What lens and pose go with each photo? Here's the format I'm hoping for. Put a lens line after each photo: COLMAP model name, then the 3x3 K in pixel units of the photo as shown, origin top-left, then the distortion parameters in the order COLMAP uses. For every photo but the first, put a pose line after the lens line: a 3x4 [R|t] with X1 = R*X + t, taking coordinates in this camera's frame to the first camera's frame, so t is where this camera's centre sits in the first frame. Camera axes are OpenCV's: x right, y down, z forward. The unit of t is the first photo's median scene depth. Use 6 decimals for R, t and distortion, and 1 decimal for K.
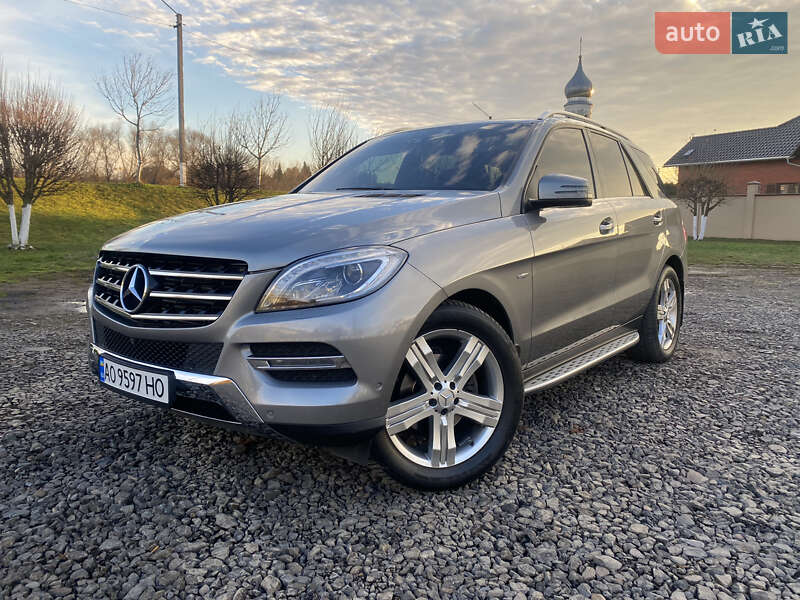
lens RADIAL K [[611.2, 0, 397.0], [0, 611.2, 279.3], [0, 0, 1]] dist [0.009751, -0.006955]
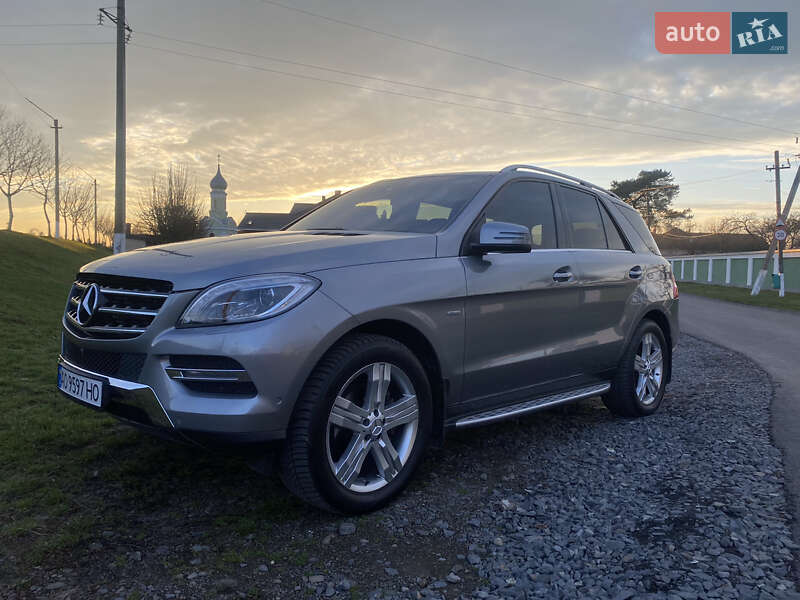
lens RADIAL K [[618.1, 0, 398.8], [0, 618.1, 287.9], [0, 0, 1]] dist [0.006450, -0.001373]
pose [[0.995017, 0.043283, -0.089820, 0.203212], [-0.049734, 0.996245, -0.070868, 0.031342], [0.086416, 0.074982, 0.993433, -0.070310]]
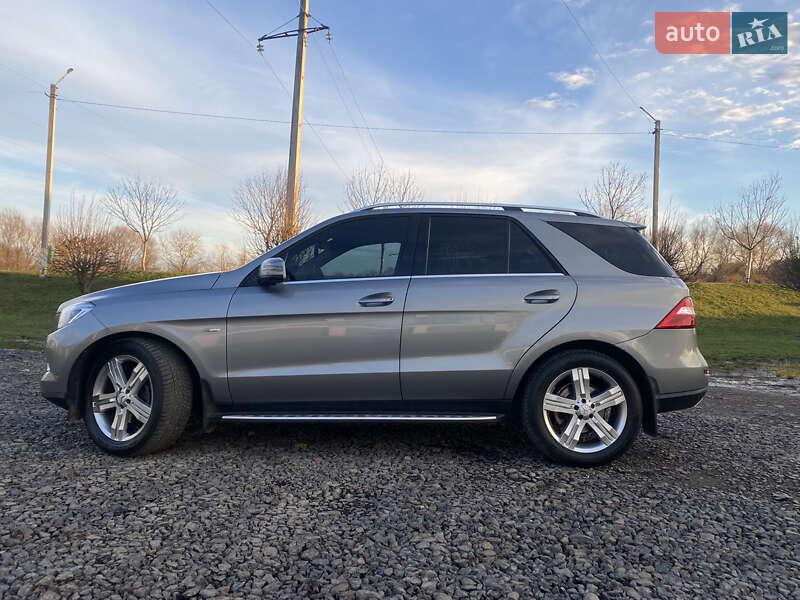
lens RADIAL K [[618.1, 0, 398.8], [0, 618.1, 287.9], [0, 0, 1]] dist [0.006450, -0.001373]
pose [[0.634080, -0.019565, -0.773020, 1.563626], [-0.092423, 0.990596, -0.100883, 0.002562], [0.767724, 0.135413, 0.626309, 0.424480]]
